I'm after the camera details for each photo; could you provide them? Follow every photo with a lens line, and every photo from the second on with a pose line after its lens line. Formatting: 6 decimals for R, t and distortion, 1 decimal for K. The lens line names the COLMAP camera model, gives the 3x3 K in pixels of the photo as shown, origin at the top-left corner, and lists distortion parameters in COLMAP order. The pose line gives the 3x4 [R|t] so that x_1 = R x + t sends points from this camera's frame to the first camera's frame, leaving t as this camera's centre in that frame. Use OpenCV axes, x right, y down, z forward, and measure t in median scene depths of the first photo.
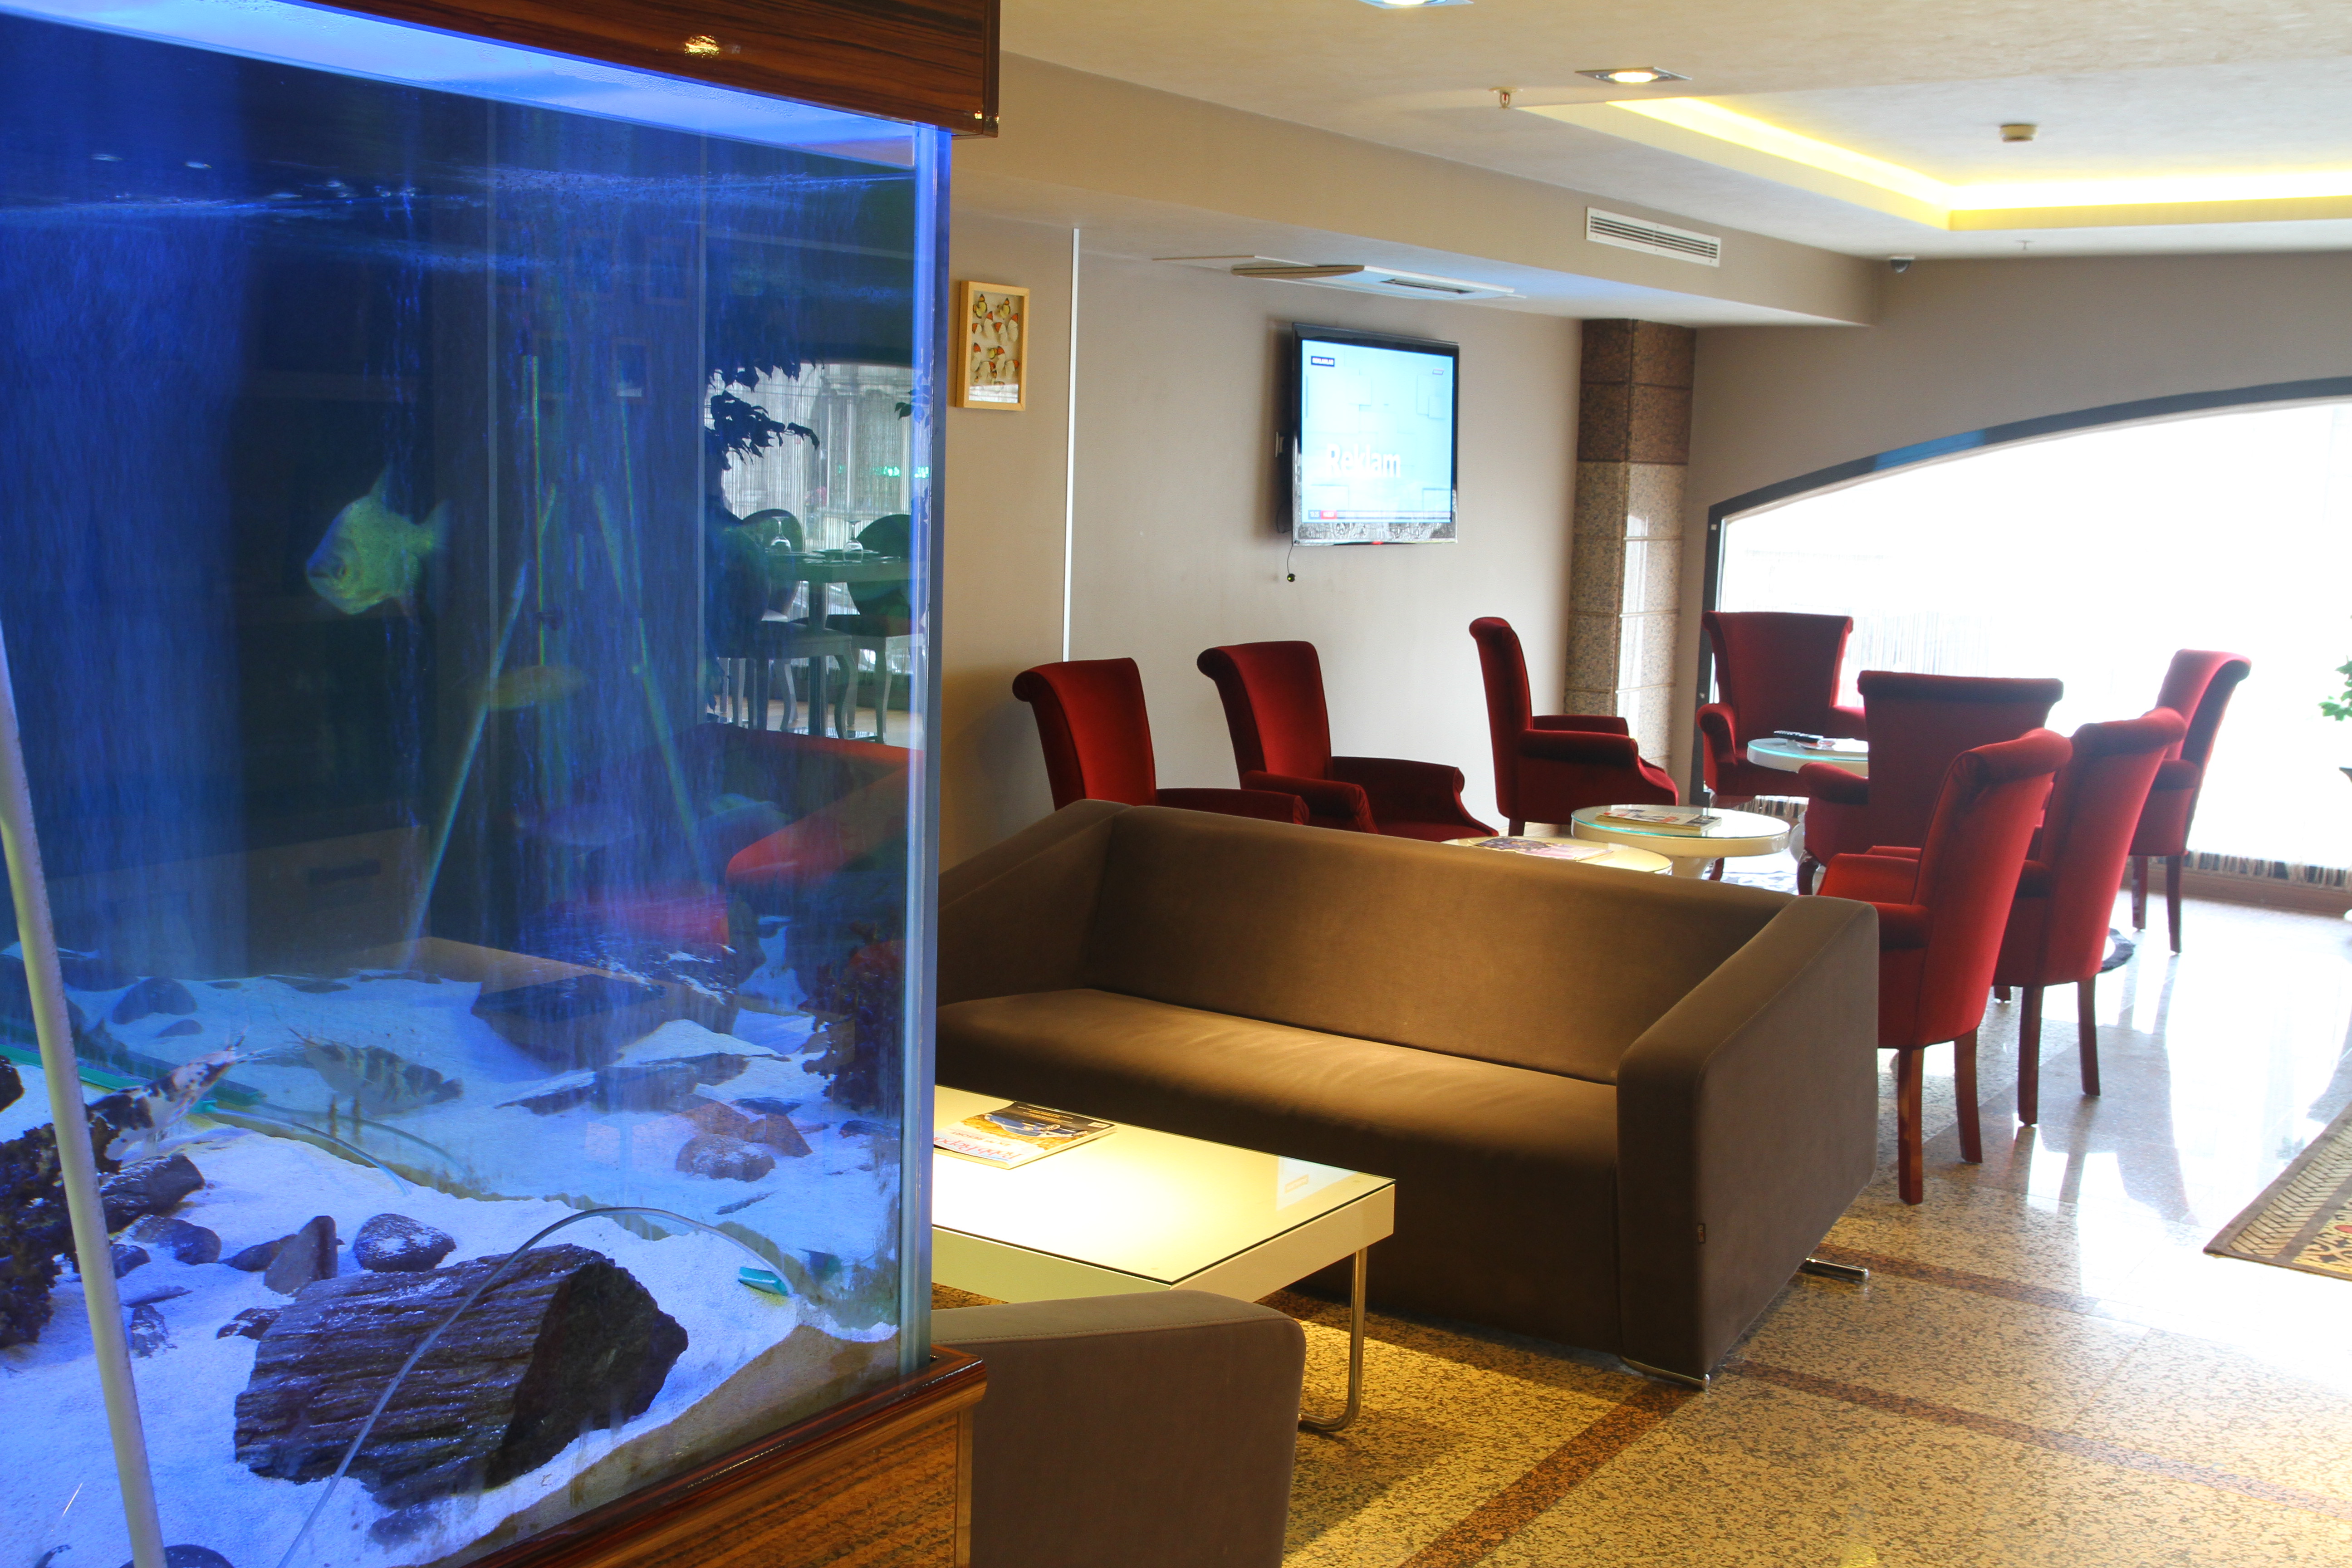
lens RADIAL K [[2583.6, 0, 1174.6], [0, 2583.6, 791.3], [0, 0, 1]] dist [0.027283, 0.000000]
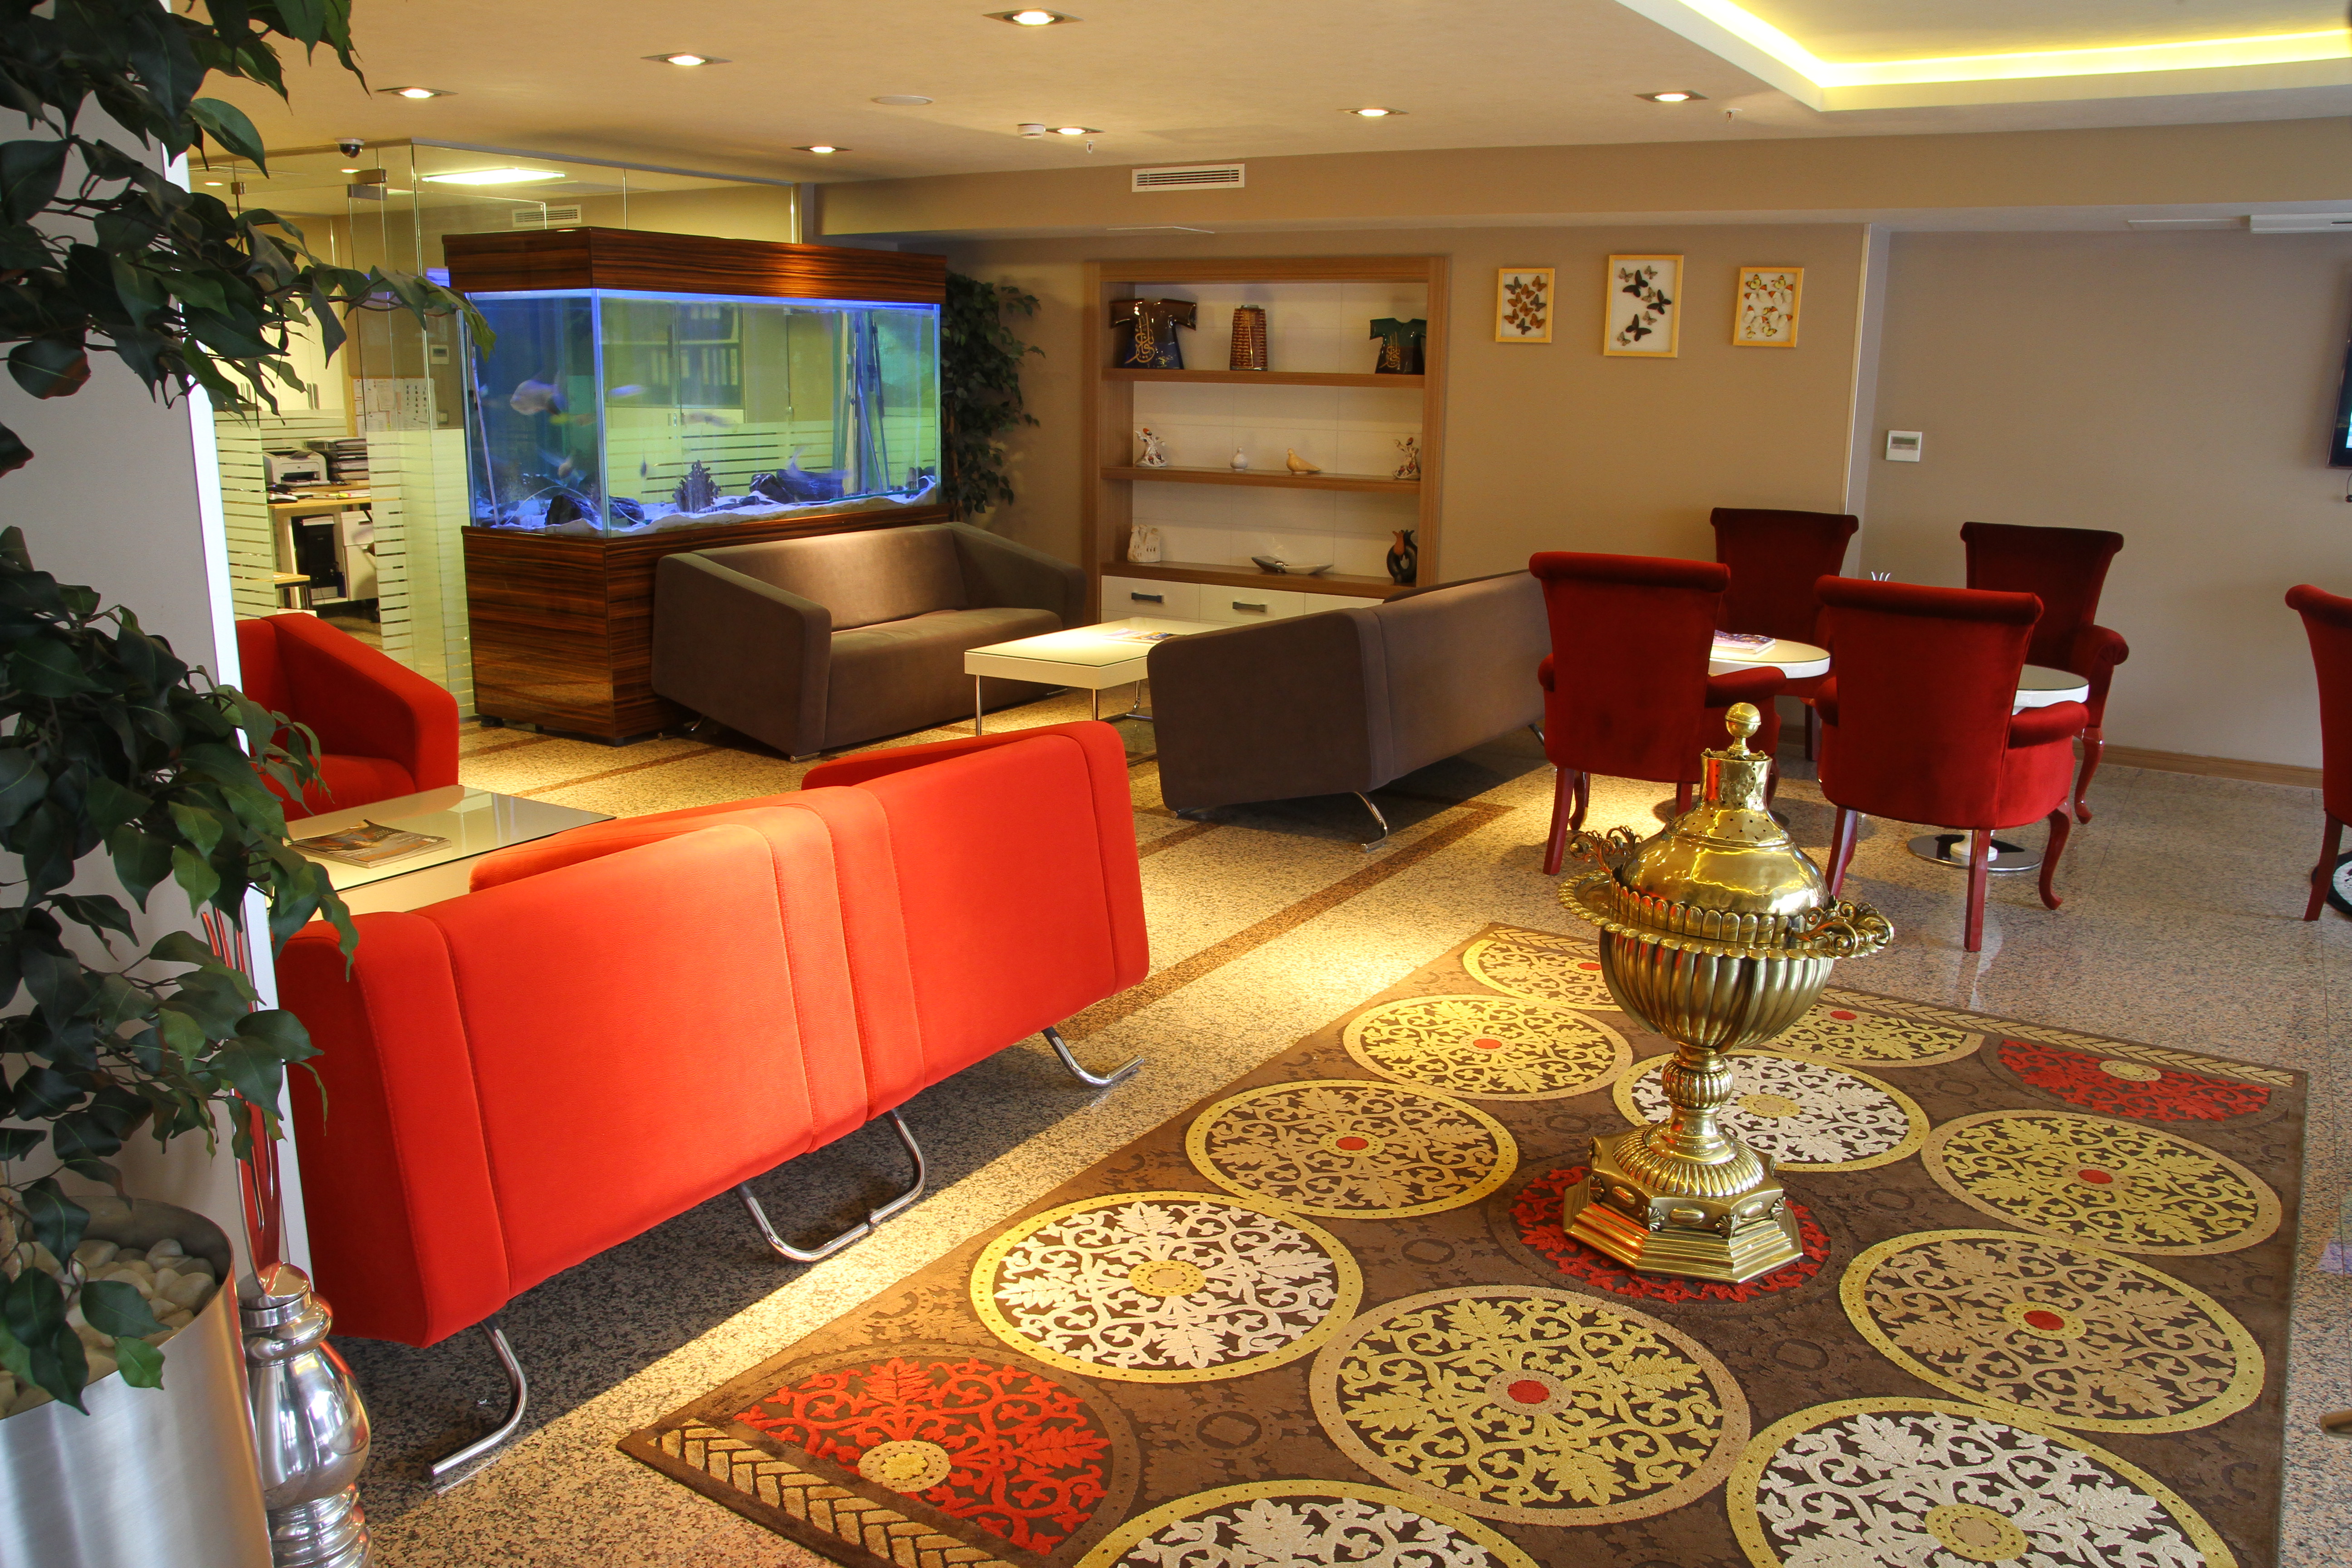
lens RADIAL K [[1835.4, 0, 1177.5], [0, 1835.4, 787.4], [0, 0, 1]] dist [-0.094151, 0.028155]
pose [[0.025144, 0.197267, -0.980027, 1.071342], [-0.147275, 0.970371, 0.191545, -0.043828], [0.988776, 0.139517, 0.053451, 0.621399]]
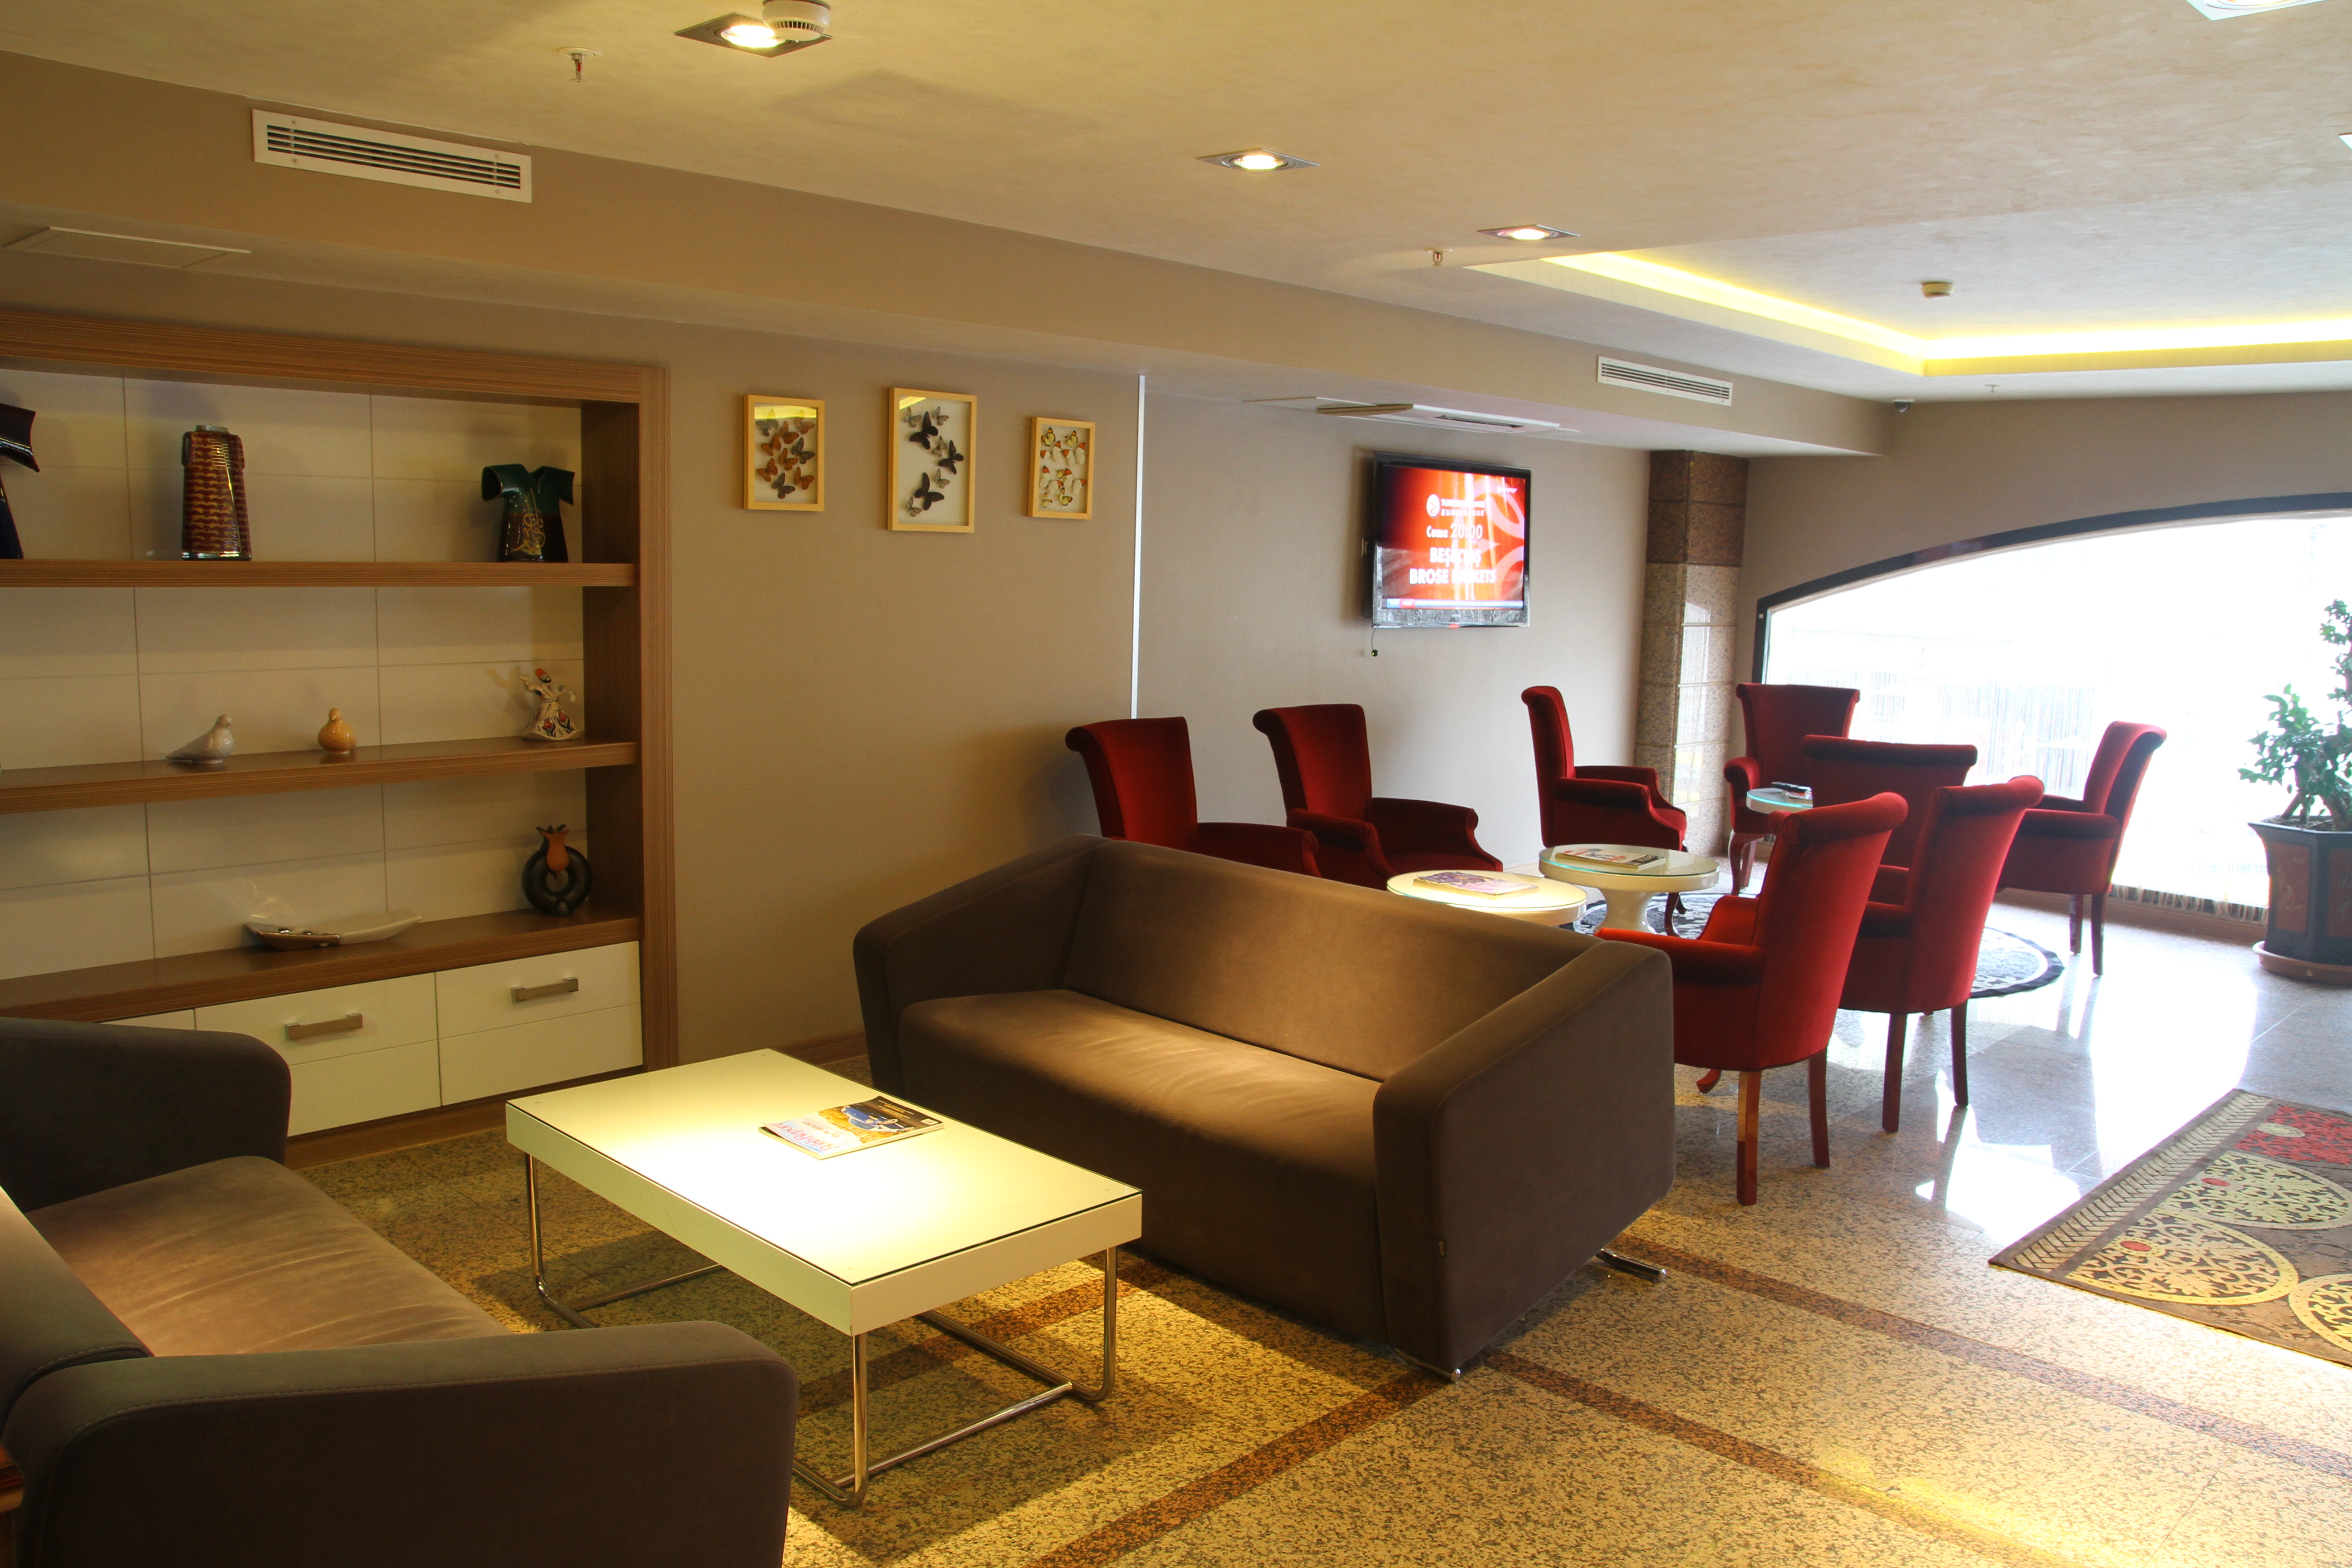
lens RADIAL K [[1835.4, 0, 1178.3], [0, 1835.4, 788.3], [0, 0, 1]] dist [-0.094151, 0.028155]
pose [[0.982269, 0.020556, -0.186347, 0.154657], [-0.021870, 0.999748, -0.004999, -0.013423], [0.186198, 0.008985, 0.982471, 0.137657]]
